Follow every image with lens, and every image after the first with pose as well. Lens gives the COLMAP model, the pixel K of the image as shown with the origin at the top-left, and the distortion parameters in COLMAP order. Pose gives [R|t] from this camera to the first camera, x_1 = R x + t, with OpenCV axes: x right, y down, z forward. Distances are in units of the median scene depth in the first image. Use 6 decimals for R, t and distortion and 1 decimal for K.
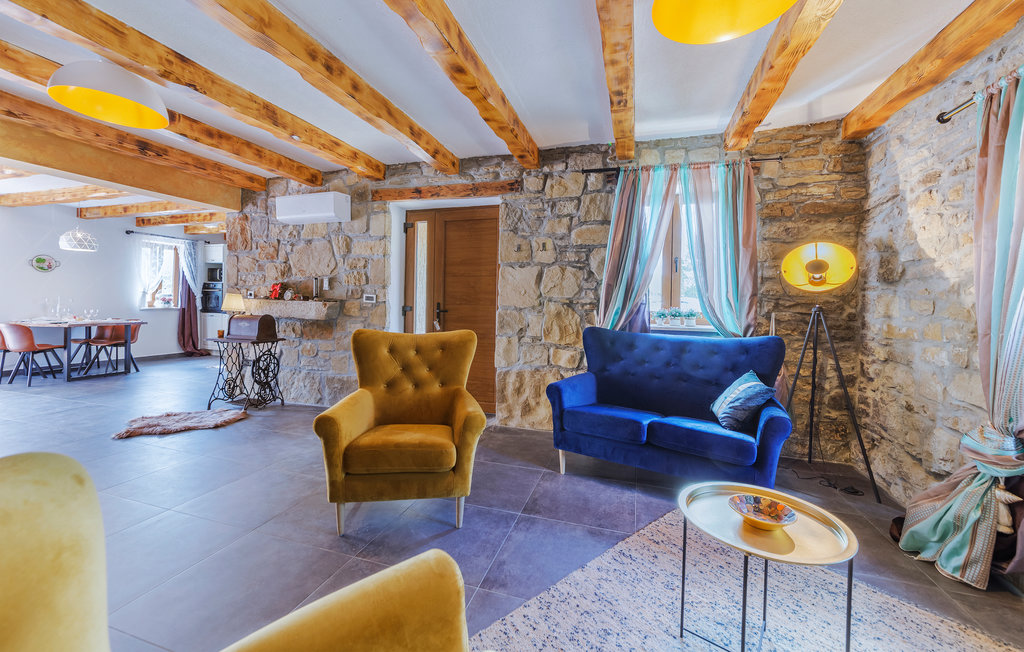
lens RADIAL K [[419.9, 0, 516.0], [0, 419.9, 311.0], [0, 0, 1]] dist [0.000280, 0.000920]
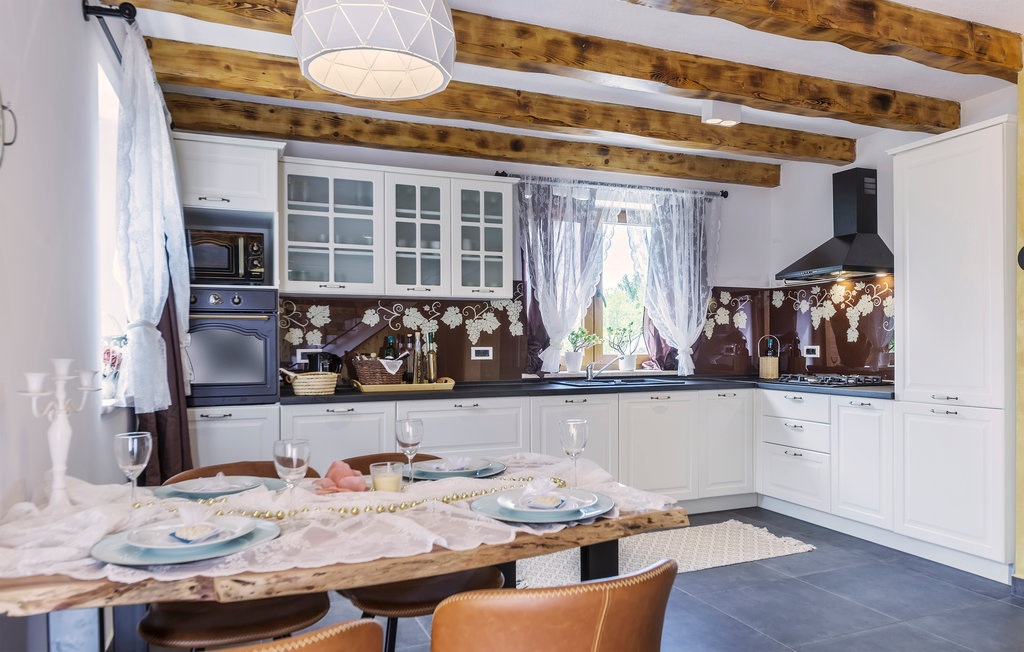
lens RADIAL K [[722.6, 0, 565.1], [0, 722.6, 358.9], [0, 0, 1]] dist [0.004040, 0.001158]
pose [[0.732990, -0.036080, 0.679282, -1.262768], [0.032083, 0.999315, 0.018459, -0.037407], [-0.679482, 0.008263, 0.733646, 0.784446]]
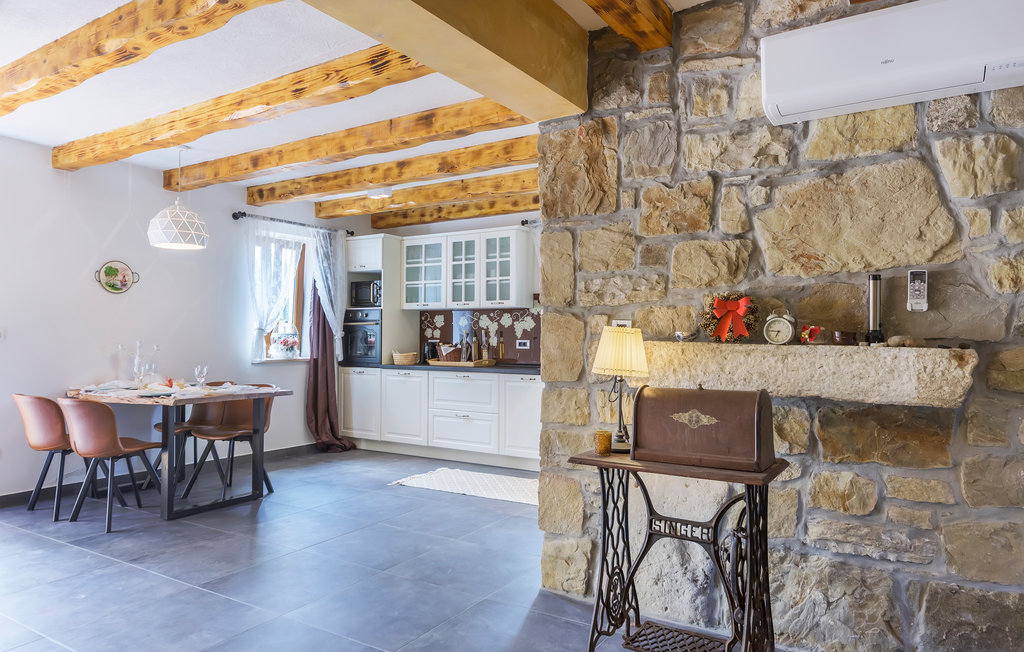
lens RADIAL K [[677.2, 0, 514.4], [0, 677.2, 331.2], [0, 0, 1]] dist [-0.002712, -0.004422]
pose [[0.972086, -0.016143, -0.234068, -0.501501], [0.008702, 0.999424, -0.032790, -0.016257], [0.234462, 0.029838, 0.971667, 0.340465]]
